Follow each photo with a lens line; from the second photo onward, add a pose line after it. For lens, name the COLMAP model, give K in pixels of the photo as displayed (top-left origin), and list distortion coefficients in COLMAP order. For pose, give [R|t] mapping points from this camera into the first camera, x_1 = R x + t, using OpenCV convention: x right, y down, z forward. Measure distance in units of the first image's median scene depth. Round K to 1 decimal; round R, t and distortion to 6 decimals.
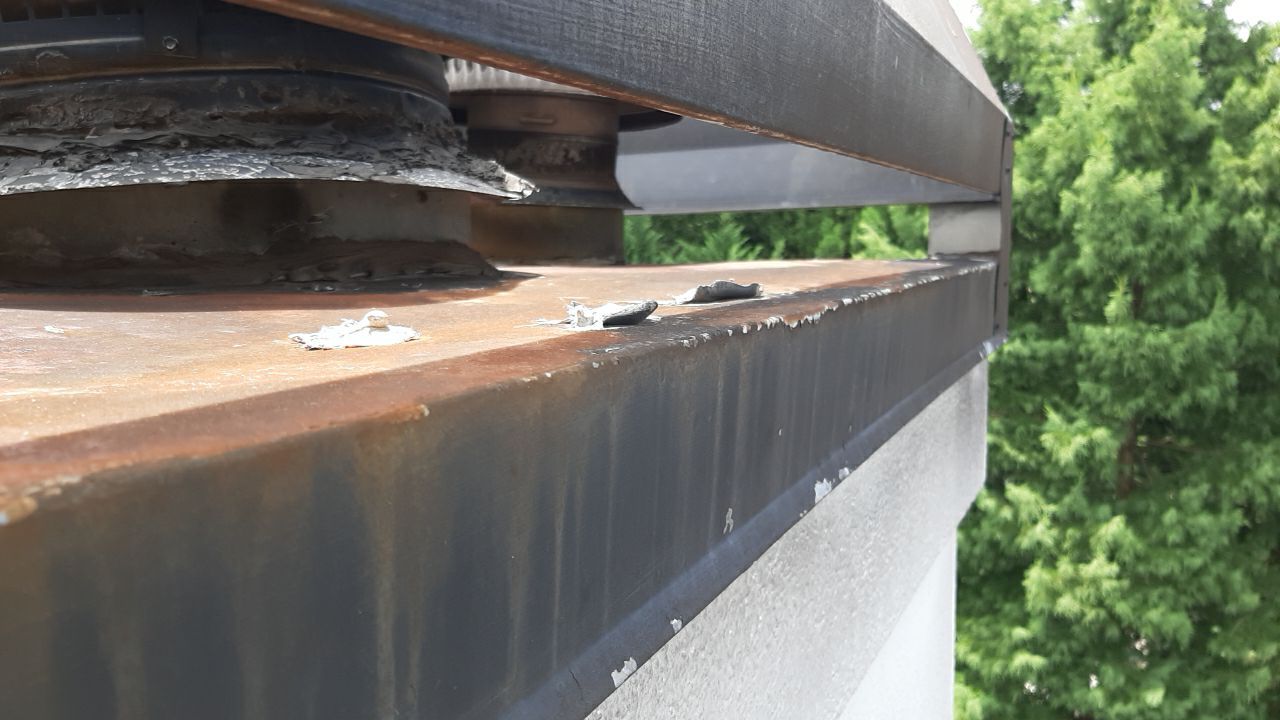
lens RADIAL K [[1007.9, 0, 621.8], [0, 1007.9, 354.5], [0, 0, 1]] dist [0.114167, -0.211991]
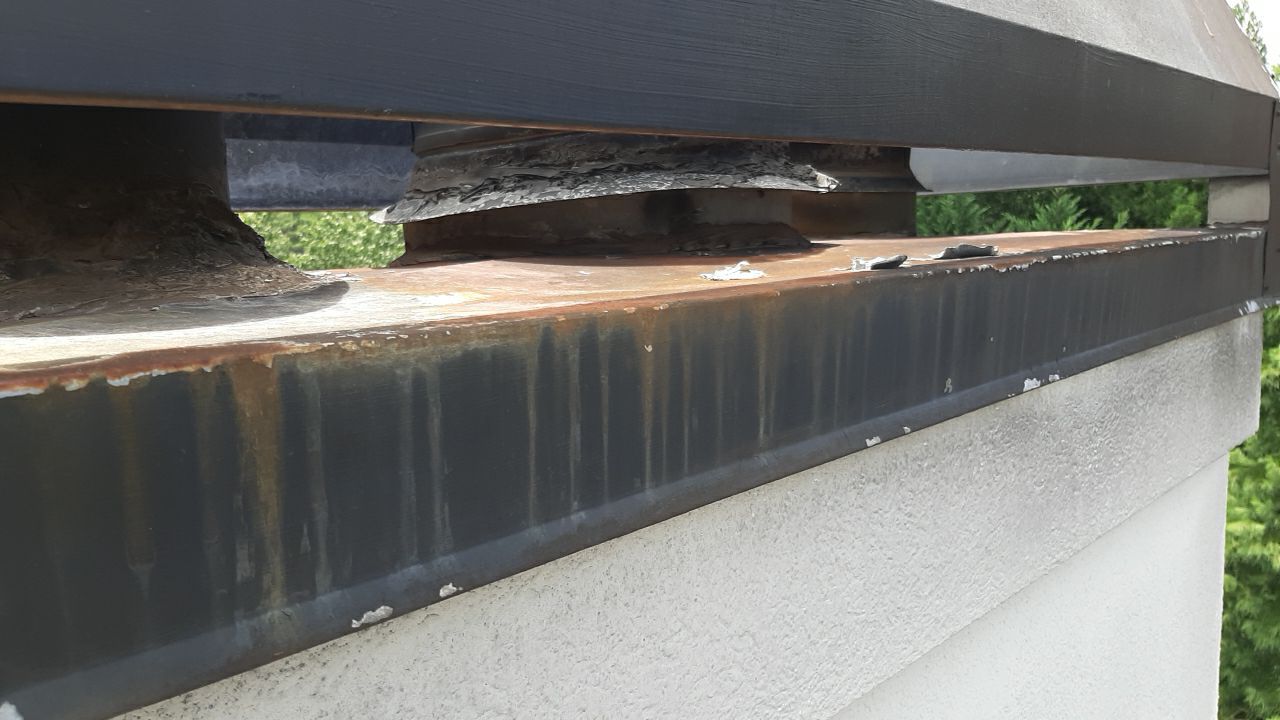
lens RADIAL K [[1007.9, 0, 621.8], [0, 1007.9, 354.5], [0, 0, 1]] dist [0.114167, -0.211991]
pose [[0.953690, 0.016804, -0.300322, 0.072469], [-0.011089, 0.999724, 0.020725, 0.063542], [0.300588, -0.016435, 0.953613, -0.584906]]
